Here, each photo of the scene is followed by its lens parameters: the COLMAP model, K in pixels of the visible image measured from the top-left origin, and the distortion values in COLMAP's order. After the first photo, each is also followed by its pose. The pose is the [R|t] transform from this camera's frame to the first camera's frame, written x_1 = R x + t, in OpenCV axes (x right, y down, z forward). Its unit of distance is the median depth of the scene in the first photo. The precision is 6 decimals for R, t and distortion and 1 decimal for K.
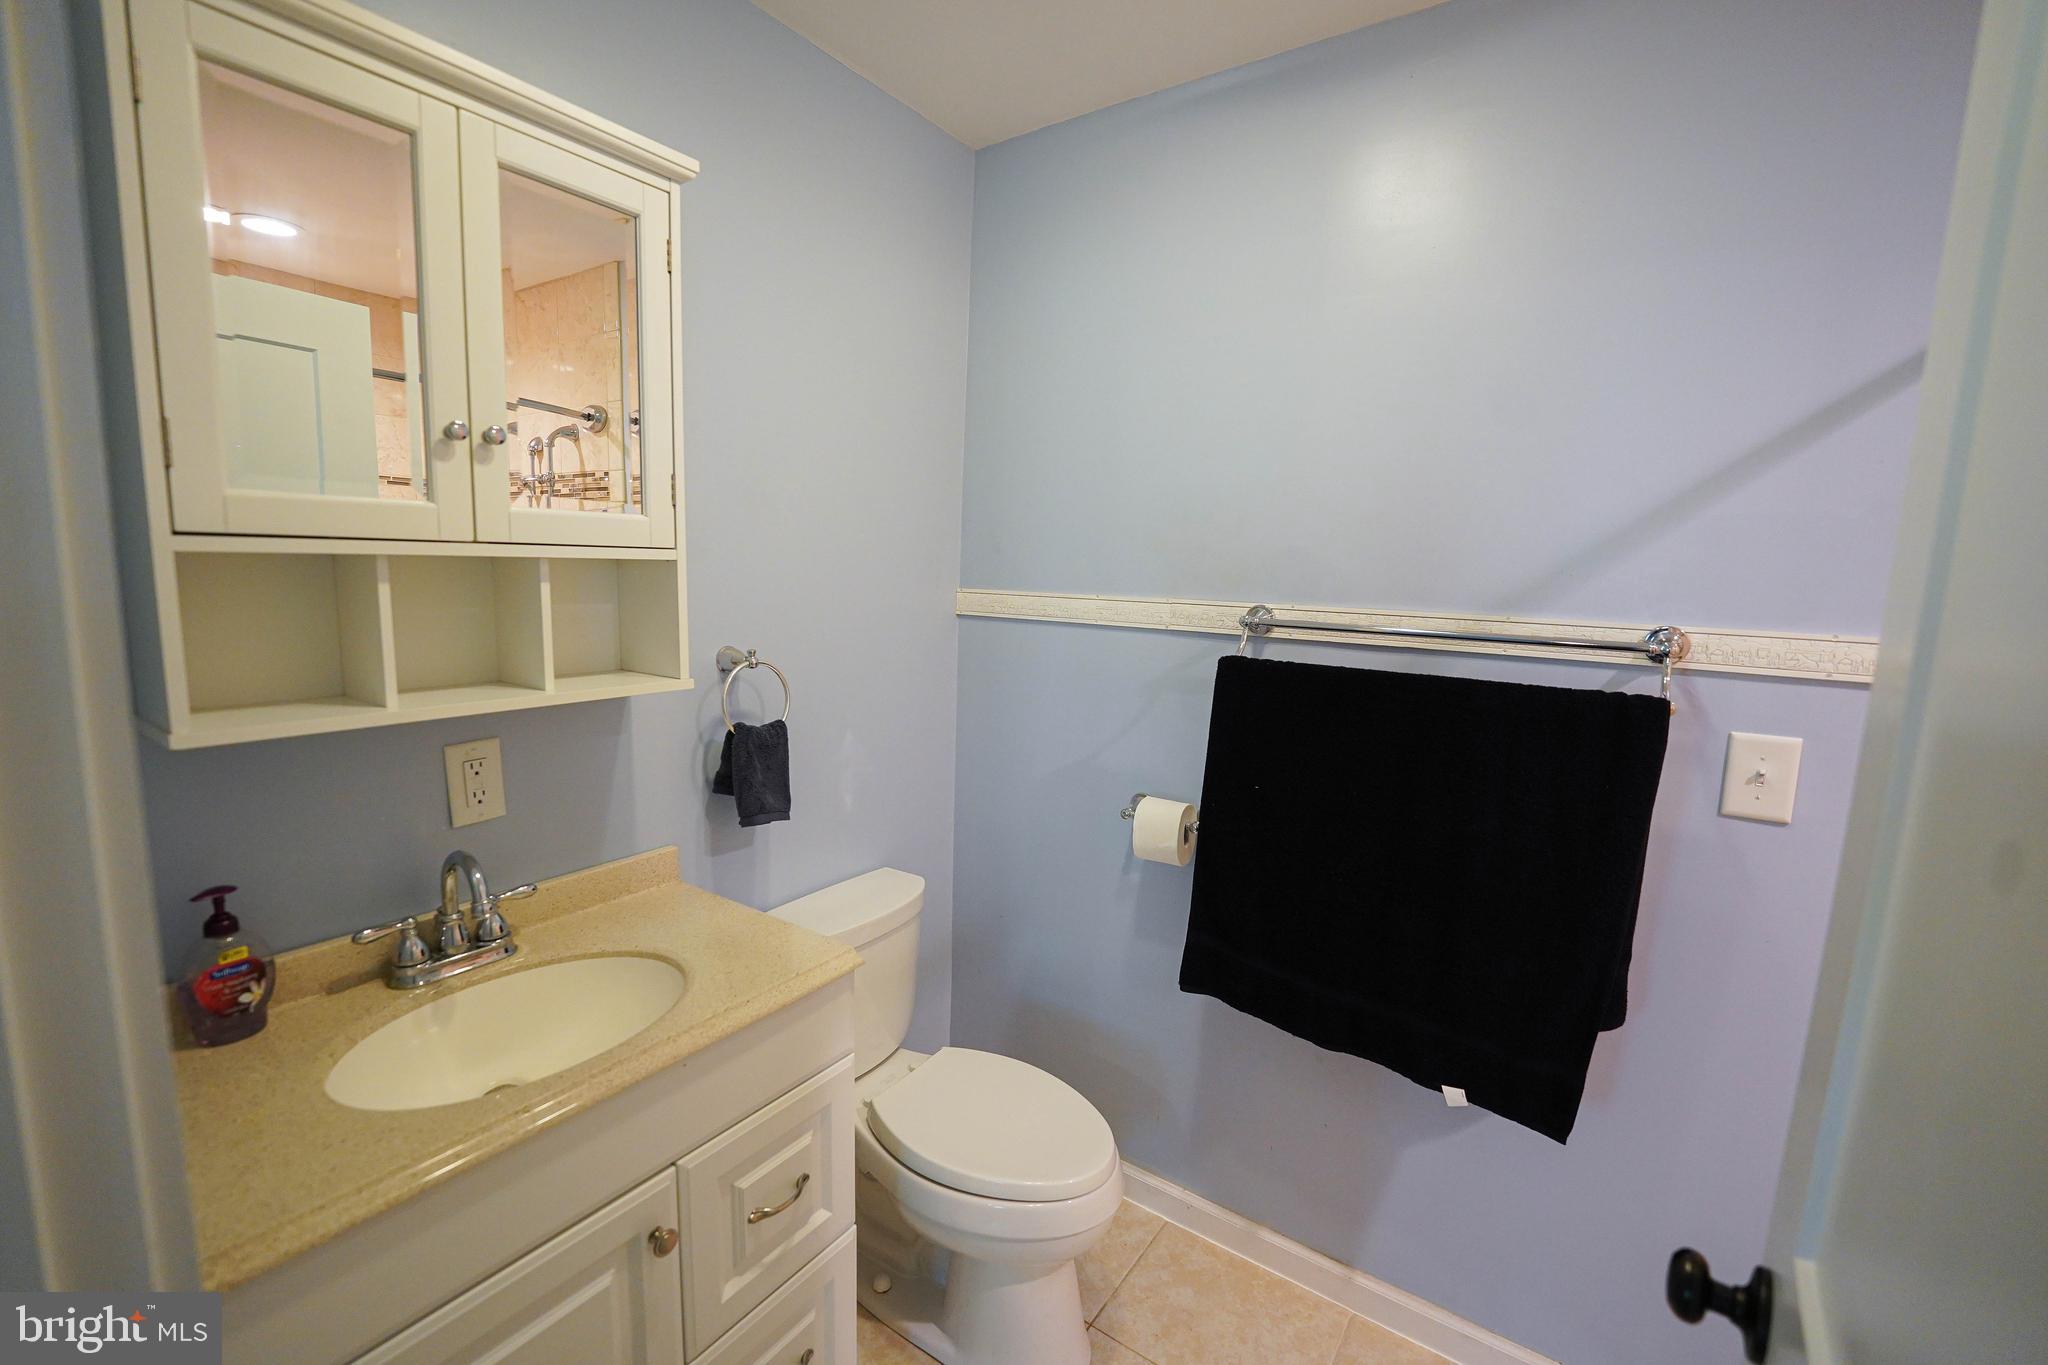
lens RADIAL K [[802.0, 0, 1018.9], [0, 802.0, 688.8], [0, 0, 1]] dist [-0.023449, -0.000370]
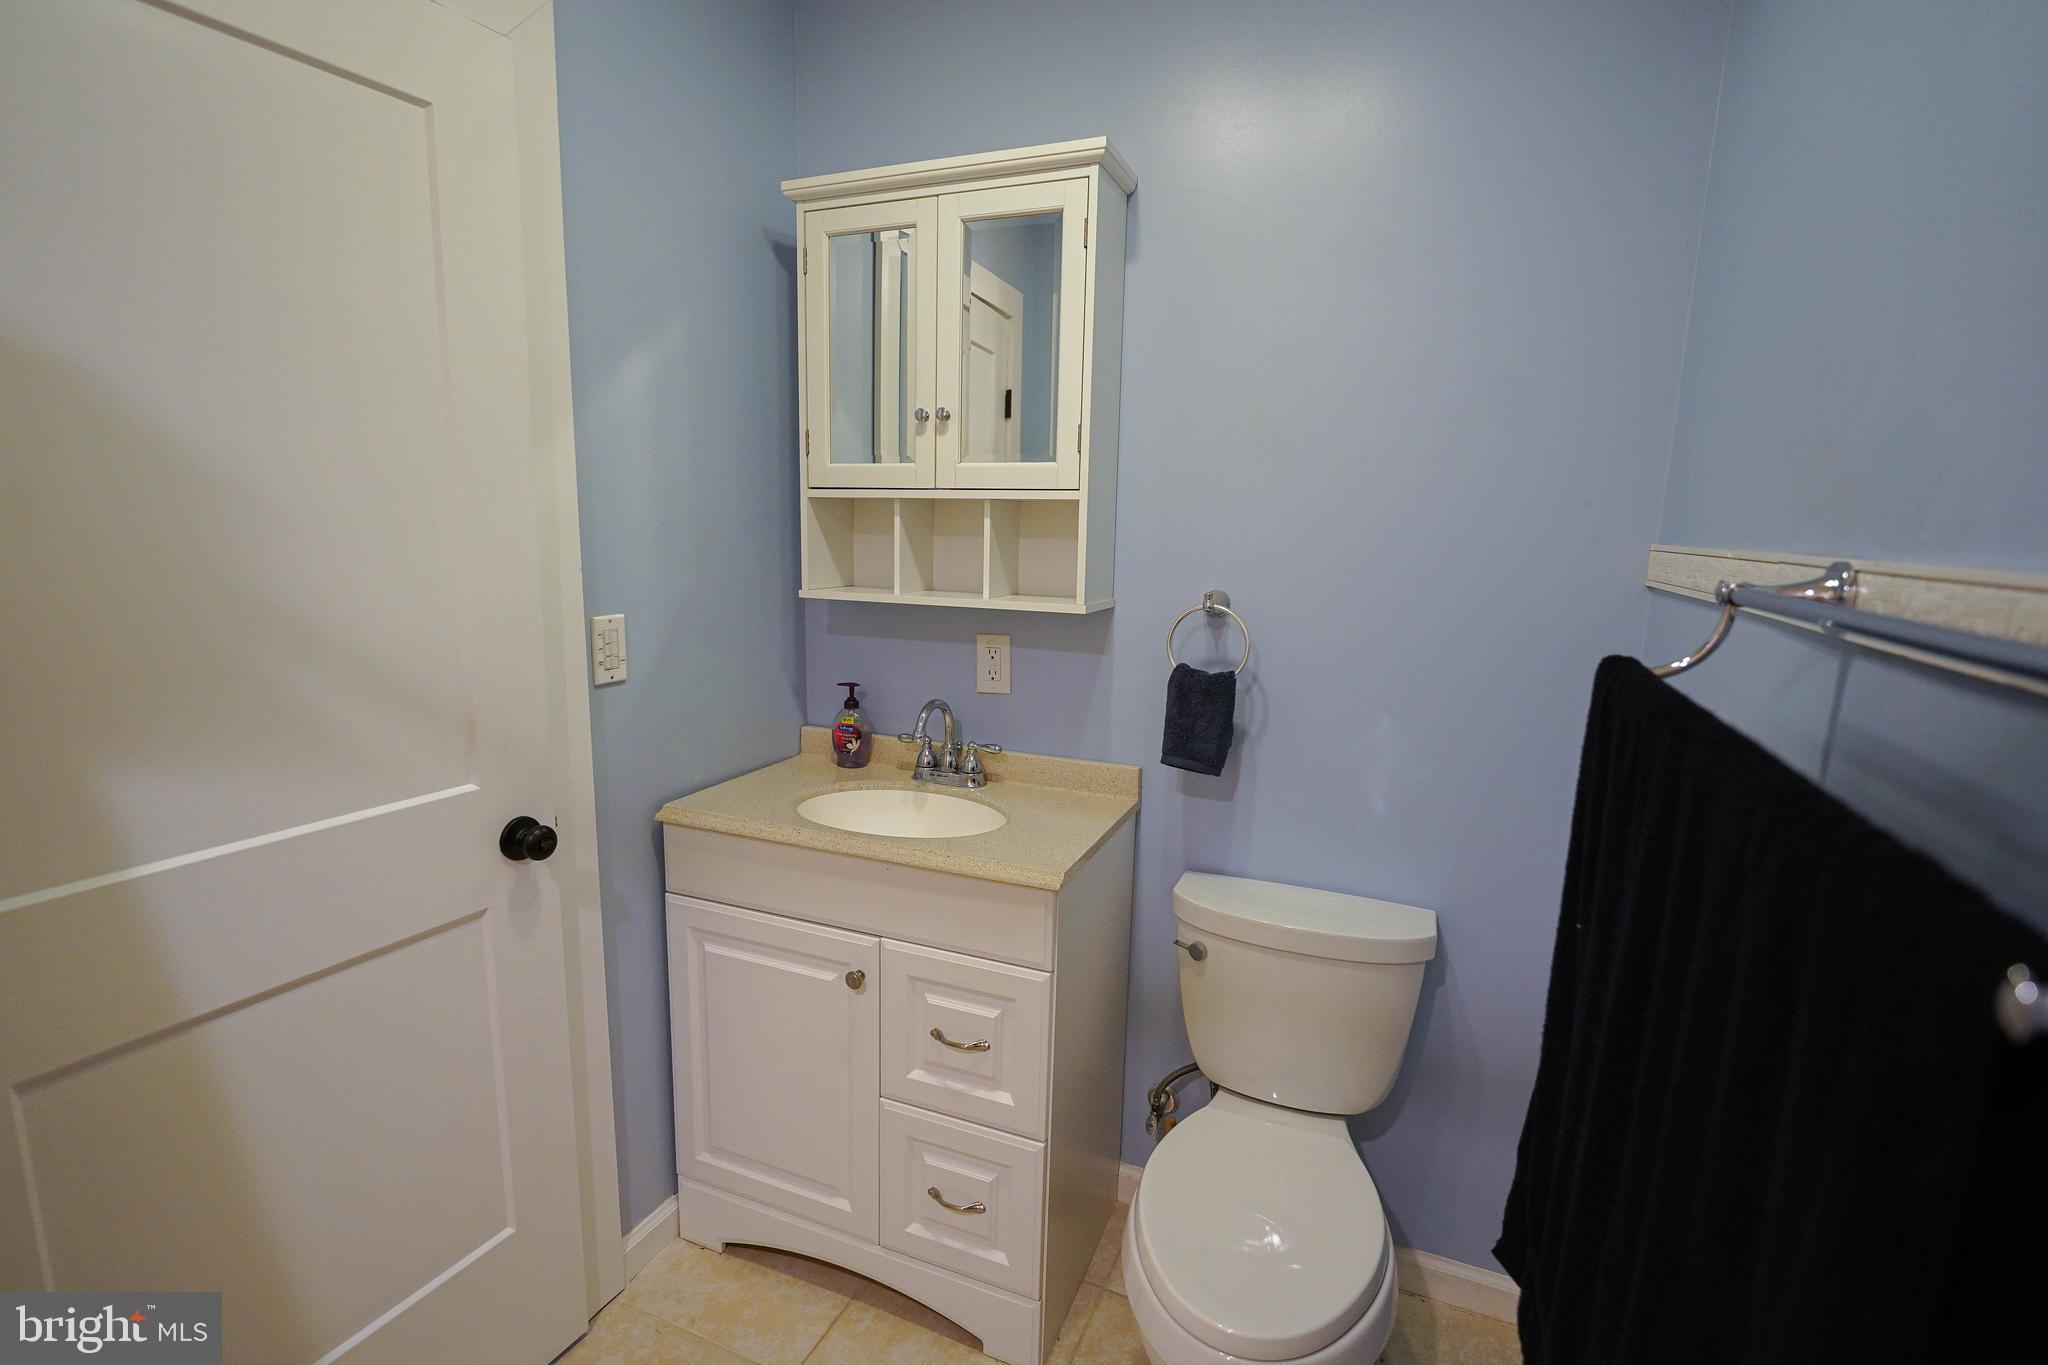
lens RADIAL K [[953.3, 0, 1009.0], [0, 953.3, 676.4], [0, 0, 1]] dist [-0.016205, -0.001681]
pose [[0.239561, 0.157339, -0.958047, 1.010984], [-0.152321, 0.980652, 0.122964, -0.075229], [0.958858, 0.116473, 0.258892, 0.657110]]
